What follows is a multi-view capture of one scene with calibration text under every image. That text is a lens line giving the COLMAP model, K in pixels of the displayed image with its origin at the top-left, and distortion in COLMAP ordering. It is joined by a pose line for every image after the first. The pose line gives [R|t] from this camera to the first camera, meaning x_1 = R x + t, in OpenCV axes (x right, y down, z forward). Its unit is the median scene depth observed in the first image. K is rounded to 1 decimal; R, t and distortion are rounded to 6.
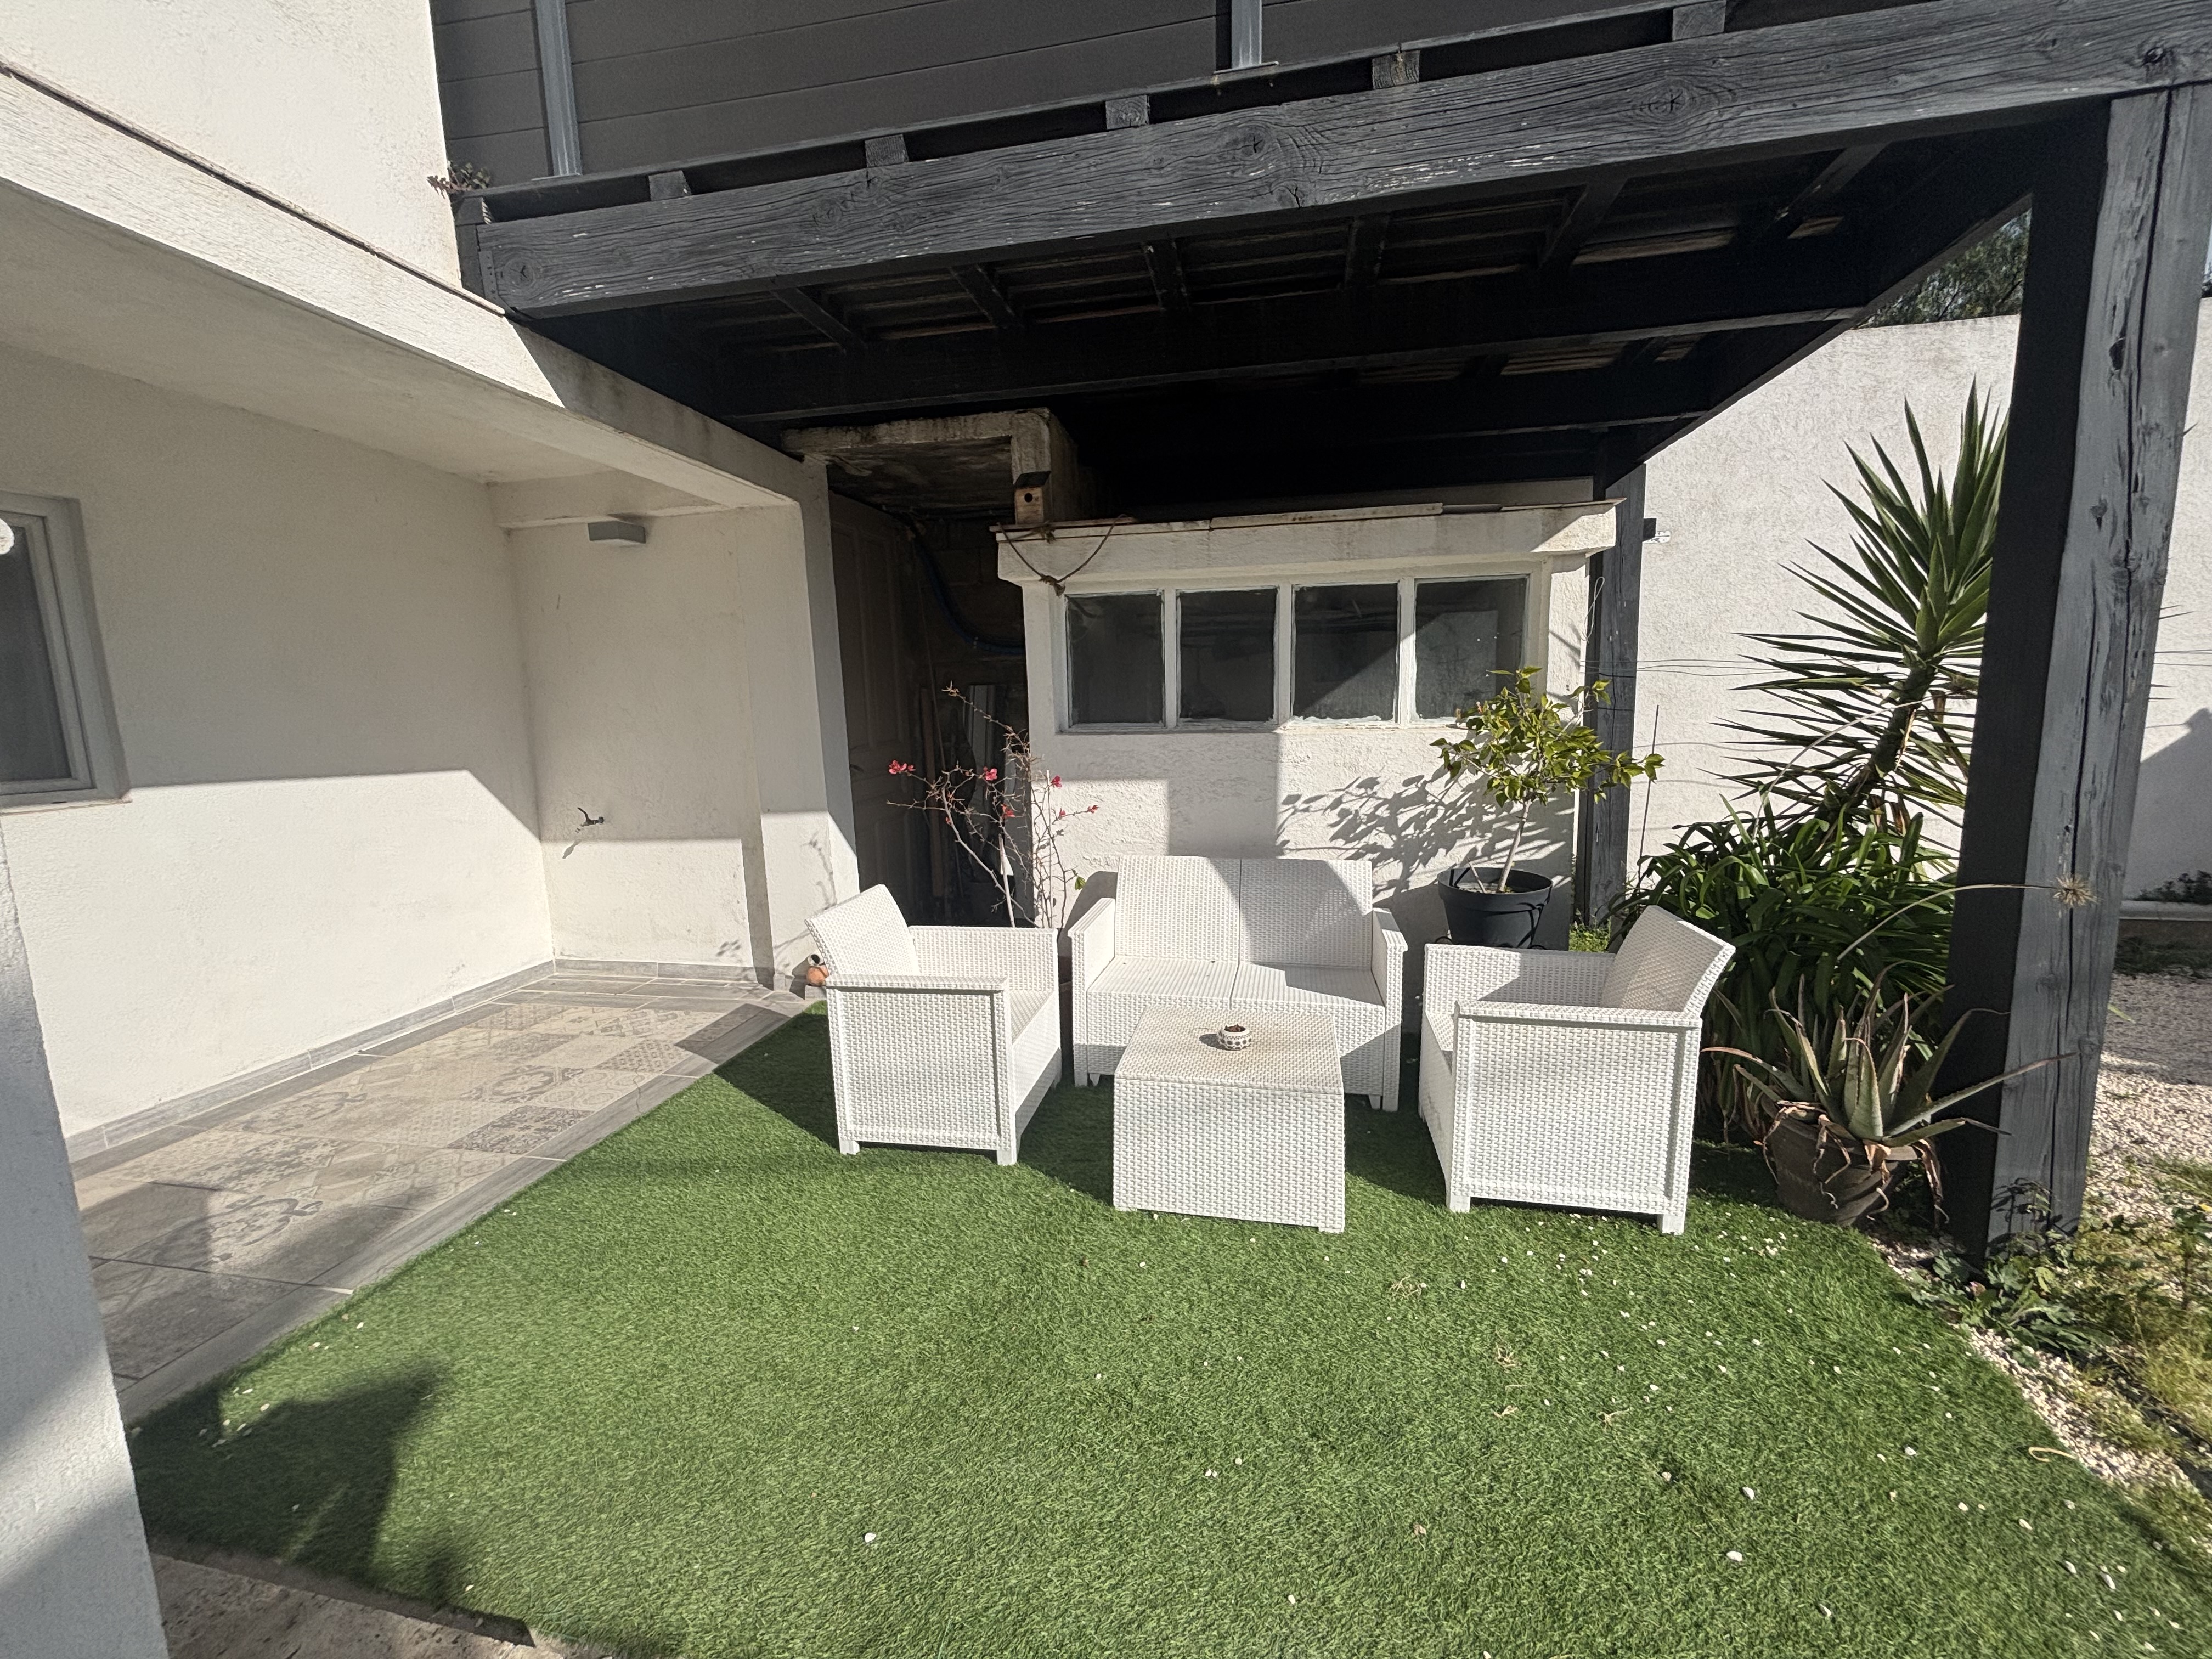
lens RADIAL K [[887.6, 0, 1105.6], [0, 887.6, 834.6], [0, 0, 1]] dist [0.007604, -0.000177]
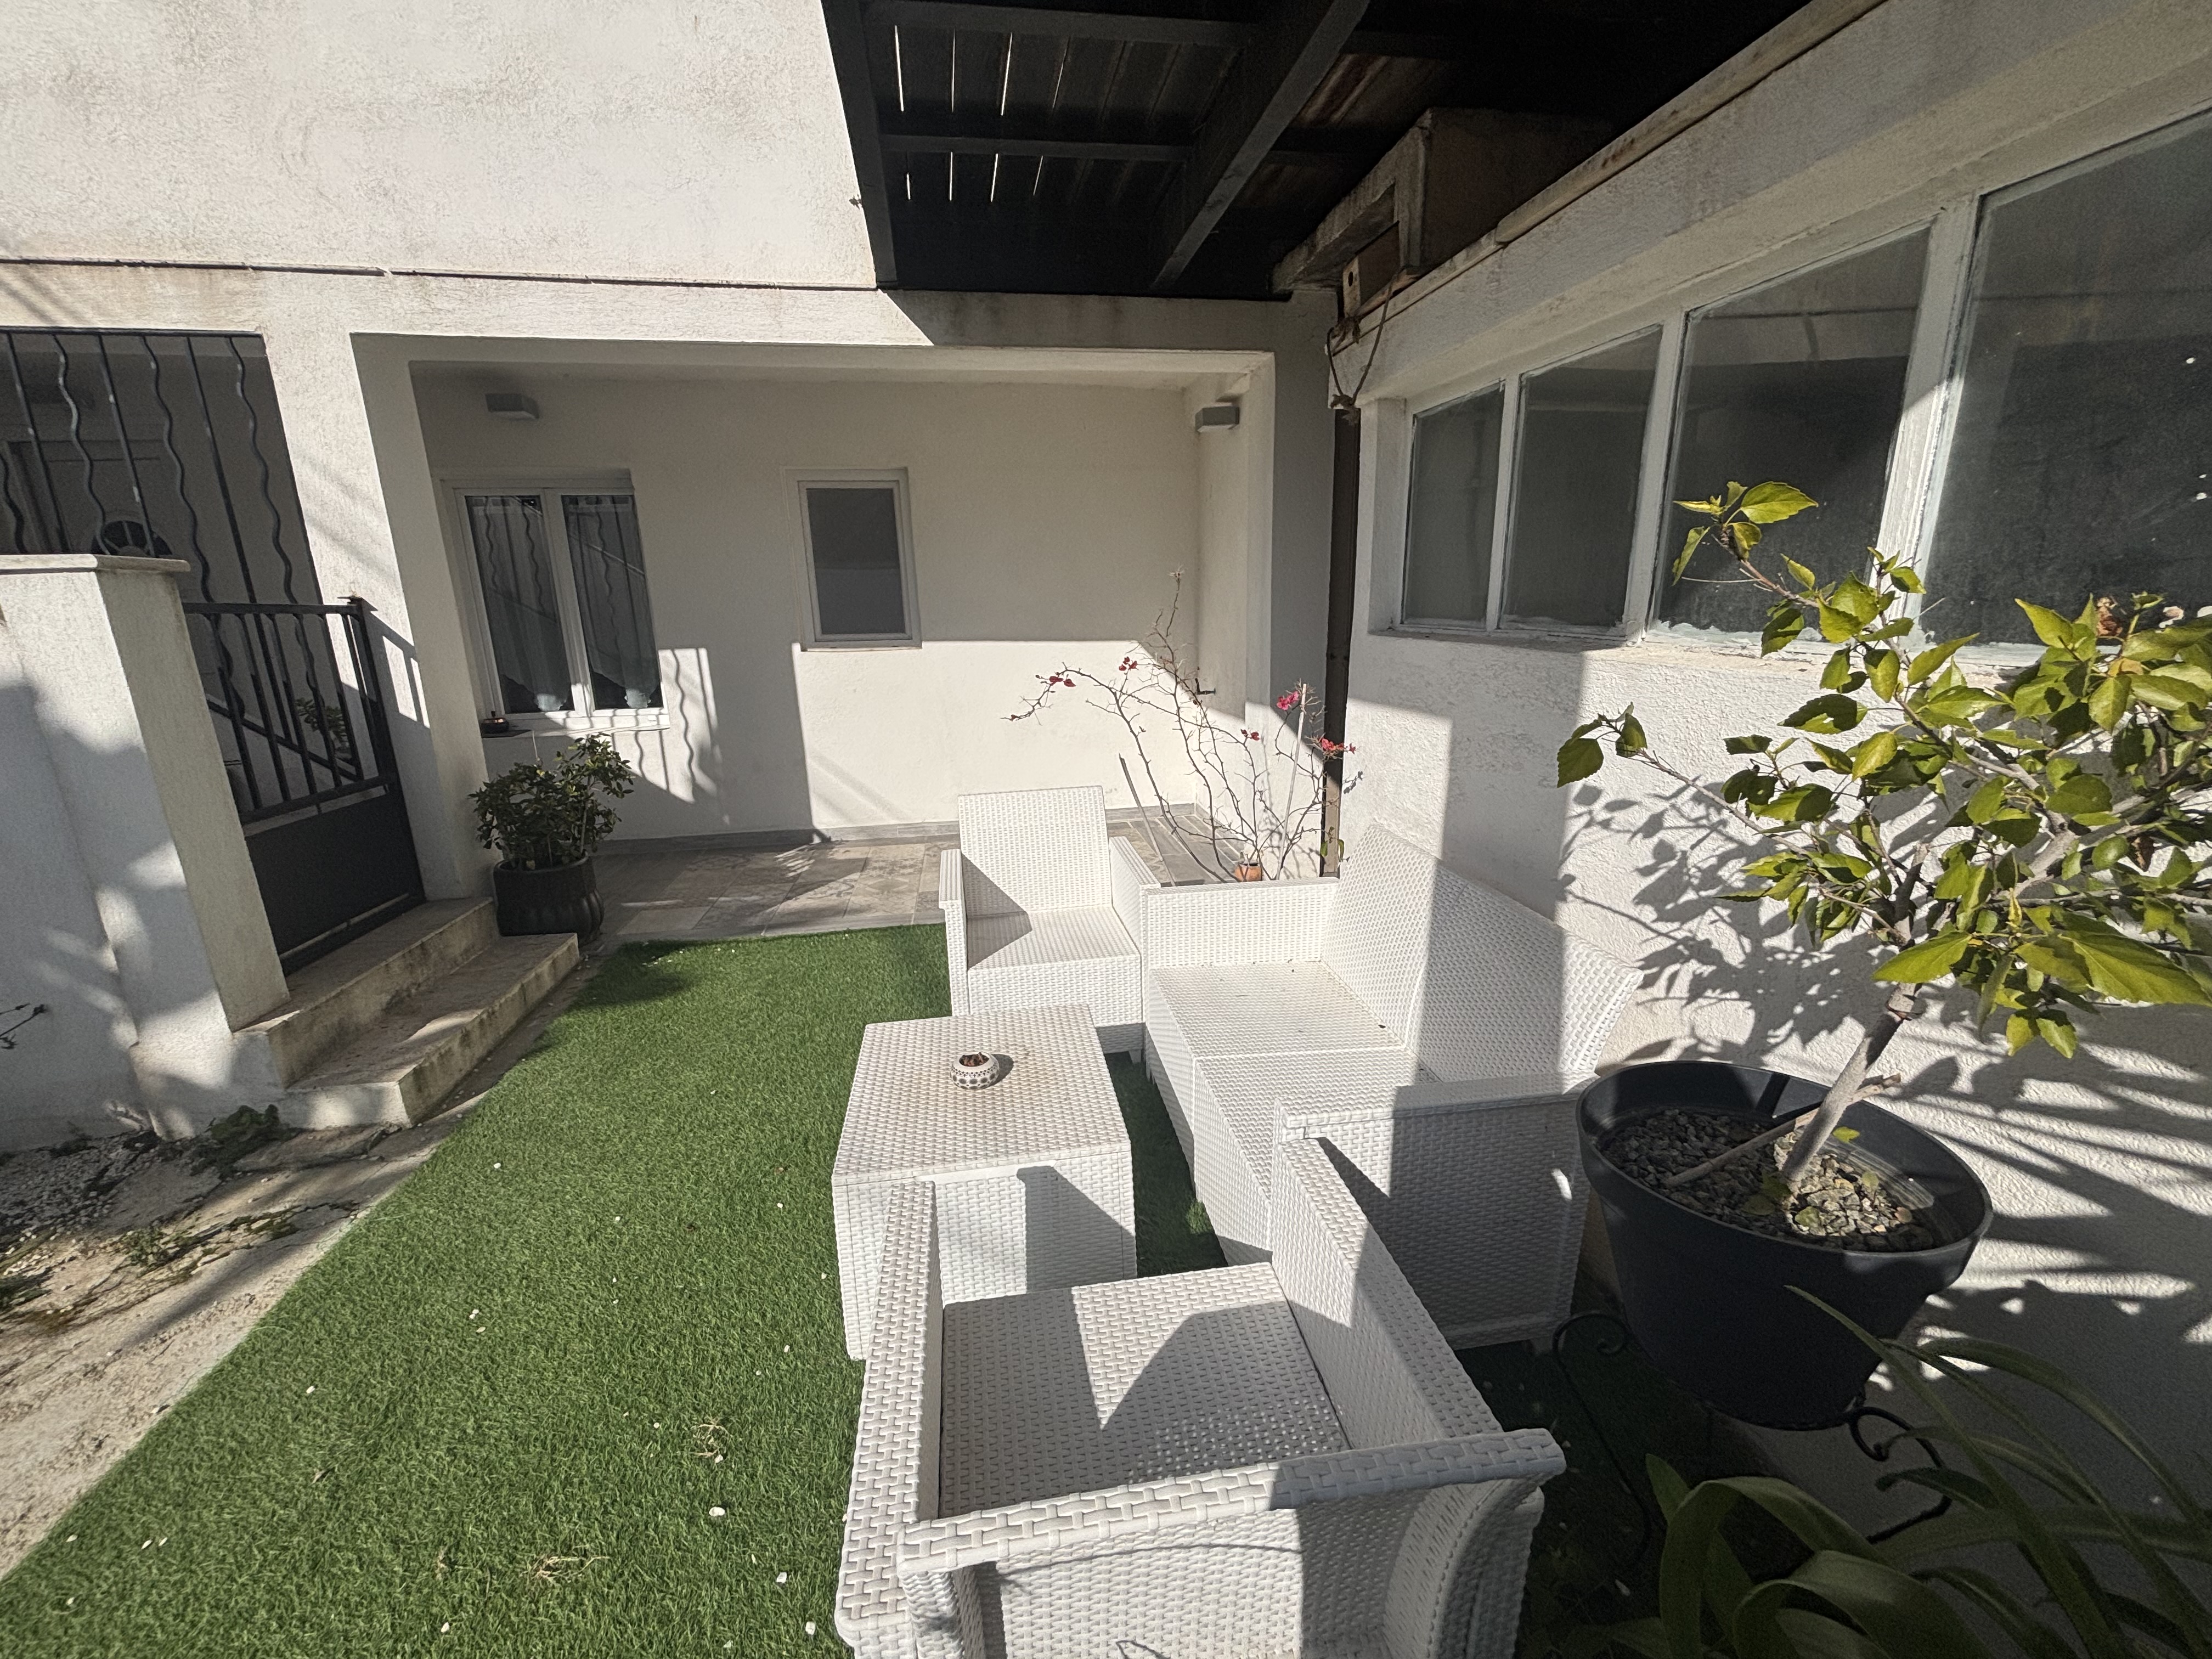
lens RADIAL K [[909.2, 0, 1106.0], [0, 909.2, 829.5], [0, 0, 1]] dist [0.002118, -0.000100]
pose [[0.343210, 0.248131, -0.905891, 0.583101], [-0.118398, 0.968210, 0.220344, -0.101799], [0.931767, 0.031632, 0.361677, 0.588615]]
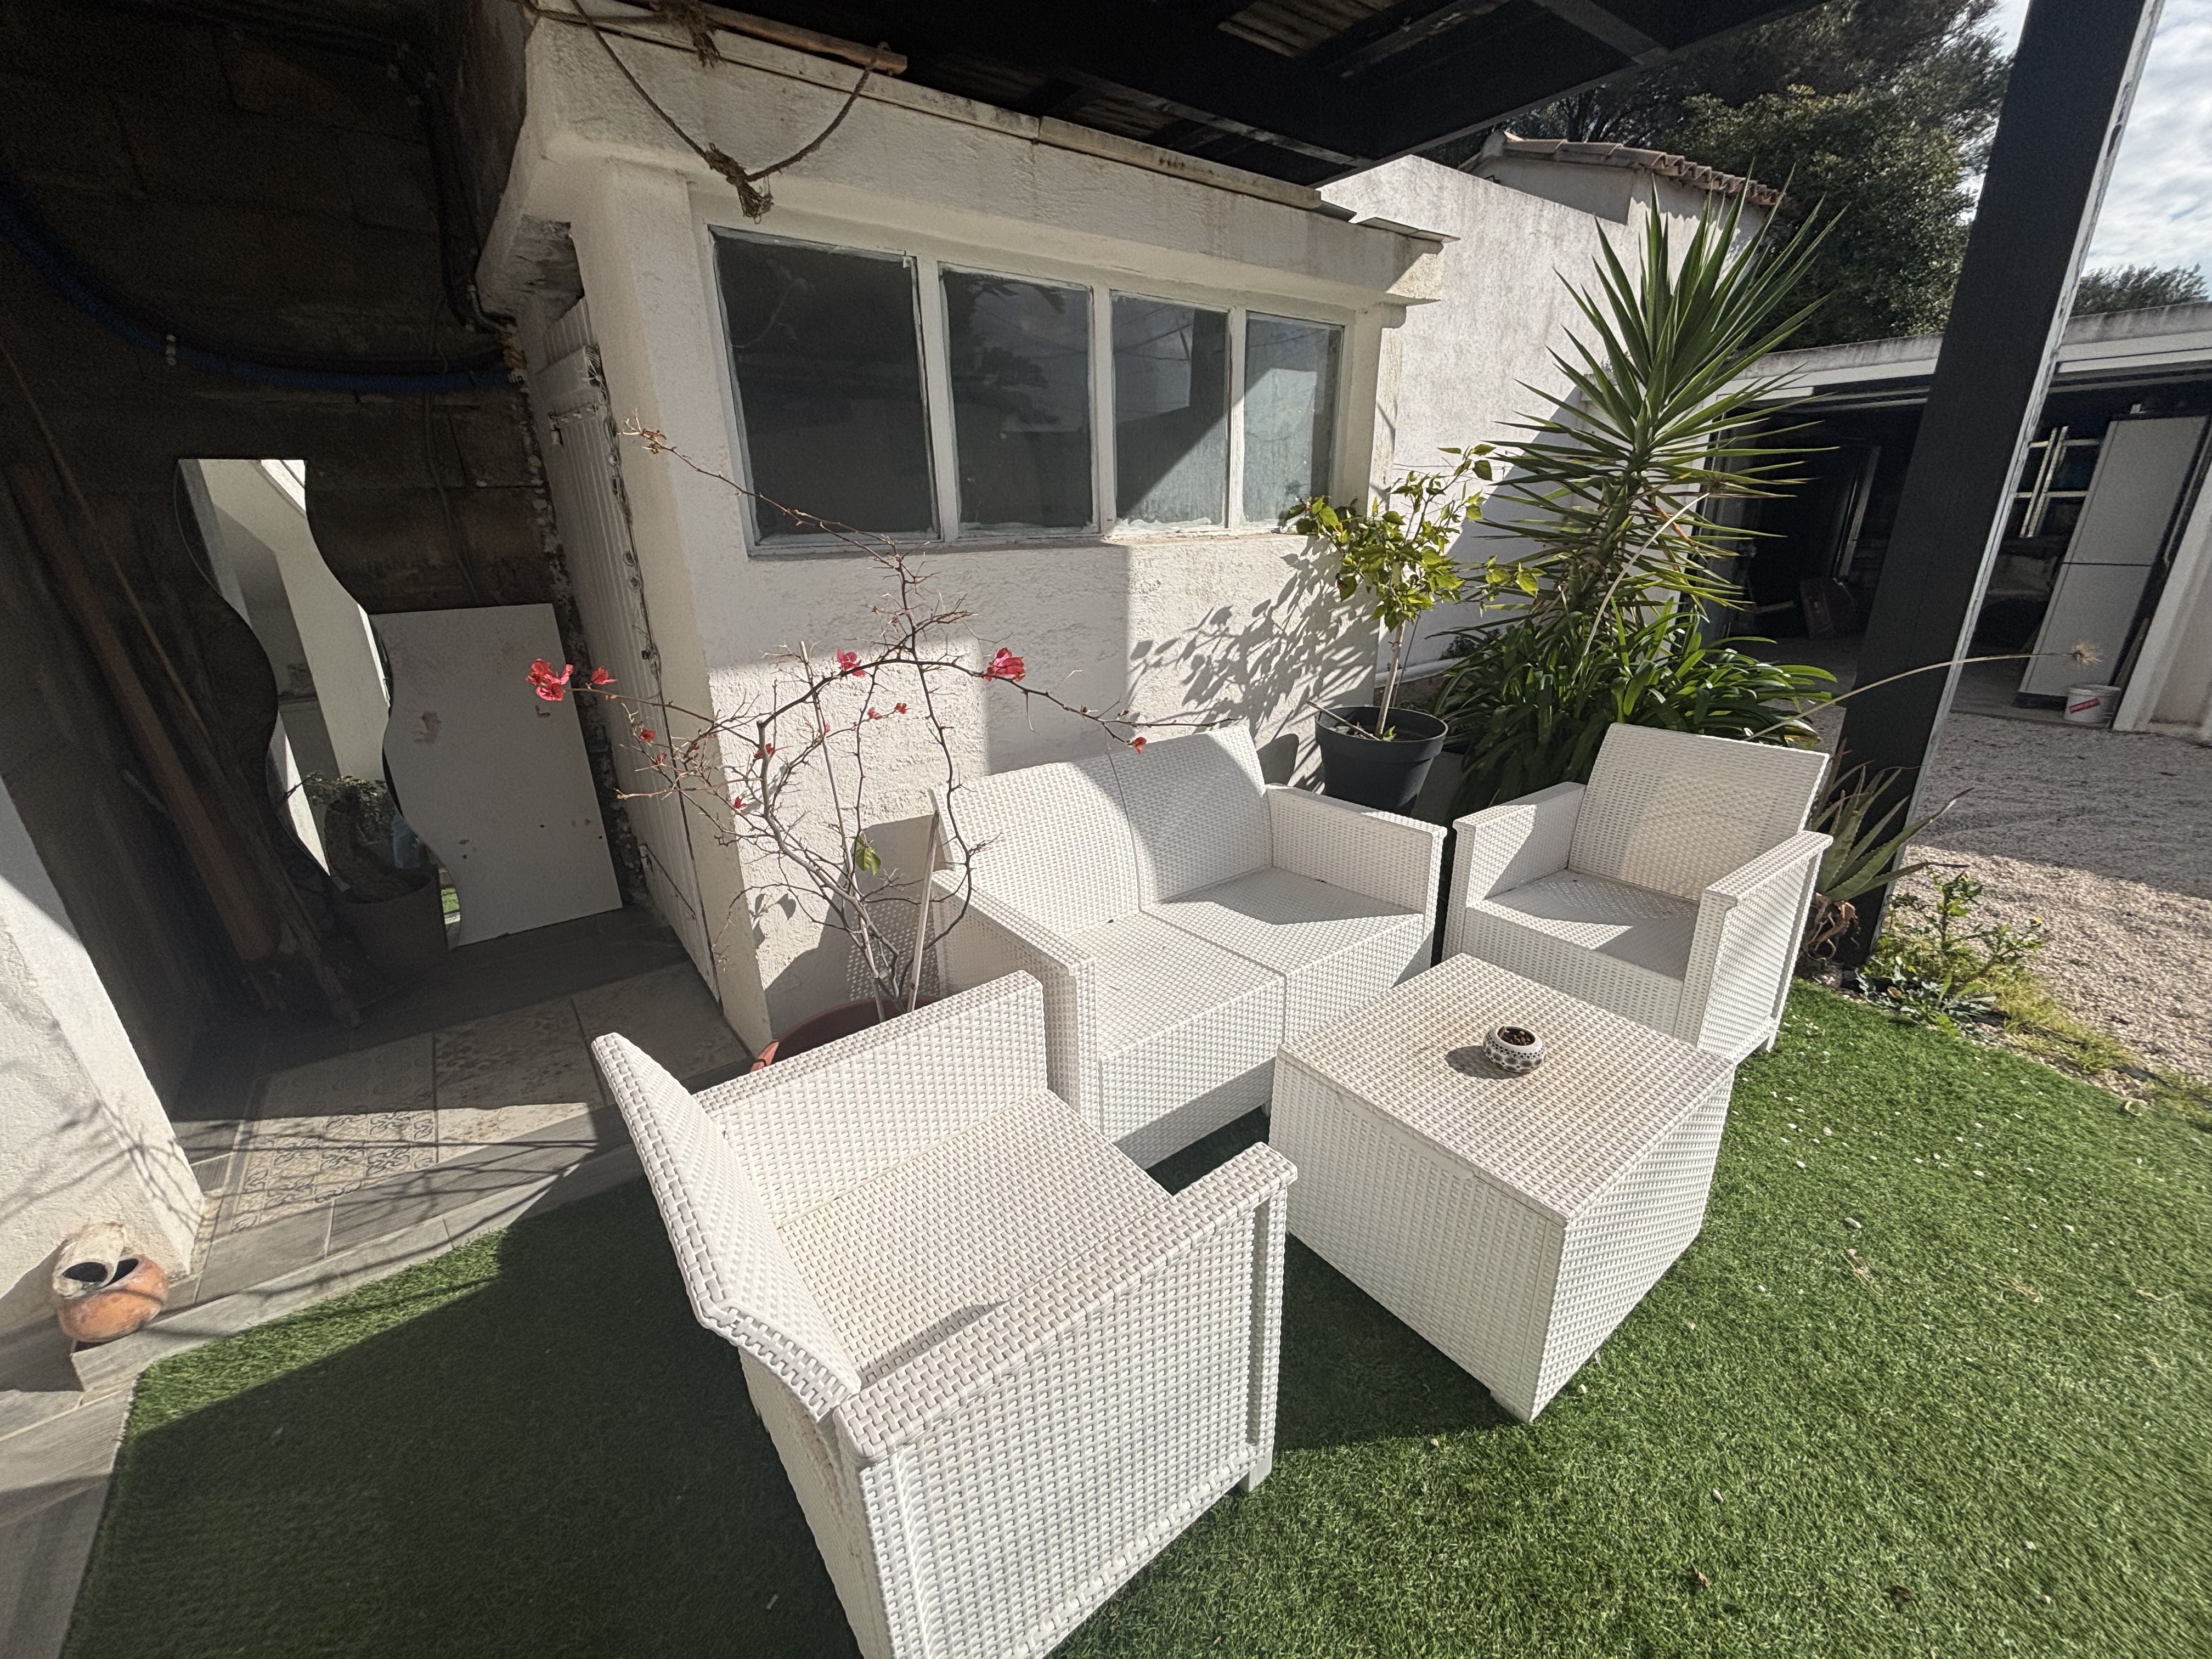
lens RADIAL K [[909.2, 0, 1106.0], [0, 909.2, 829.5], [0, 0, 1]] dist [0.002118, -0.000100]
pose [[0.646054, -0.248038, 0.721866, -0.333280], [0.110181, 0.966128, 0.233359, -0.072857], [-0.755297, -0.071226, 0.651500, 0.582385]]
